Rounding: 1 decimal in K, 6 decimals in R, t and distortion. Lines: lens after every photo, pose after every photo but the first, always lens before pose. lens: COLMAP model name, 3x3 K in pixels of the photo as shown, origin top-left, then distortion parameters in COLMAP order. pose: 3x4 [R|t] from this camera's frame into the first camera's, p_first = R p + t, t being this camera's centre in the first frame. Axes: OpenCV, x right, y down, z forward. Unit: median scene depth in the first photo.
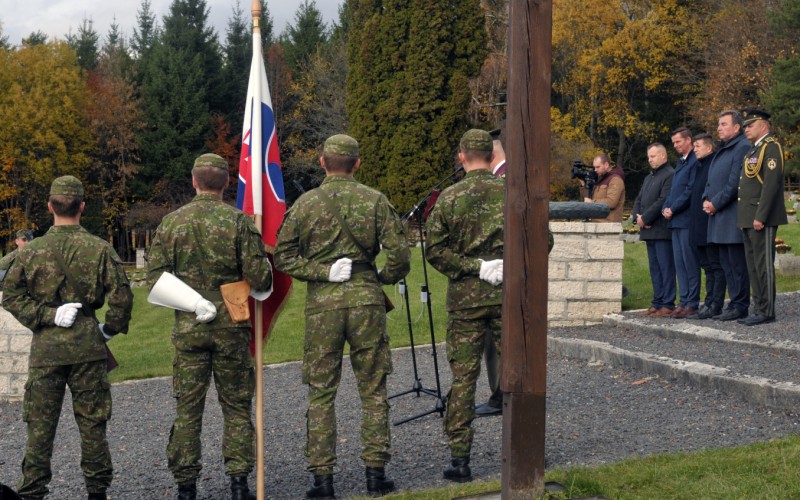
lens RADIAL K [[2136.7, 0, 400.0], [0, 2136.7, 250.0], [0, 0, 1]] dist [-0.054482, -0.929605]
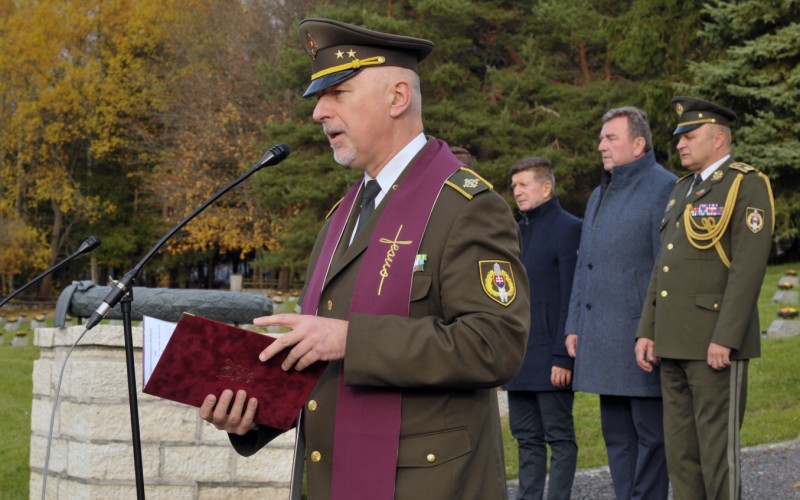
lens RADIAL K [[2136.7, 0, 400.0], [0, 2136.7, 250.0], [0, 0, 1]] dist [-0.054482, -0.929605]
pose [[0.954723, 0.046162, 0.293894, -0.009880], [-0.032783, 0.998196, -0.050293, -0.002936], [-0.295686, 0.038381, 0.954514, 0.196898]]
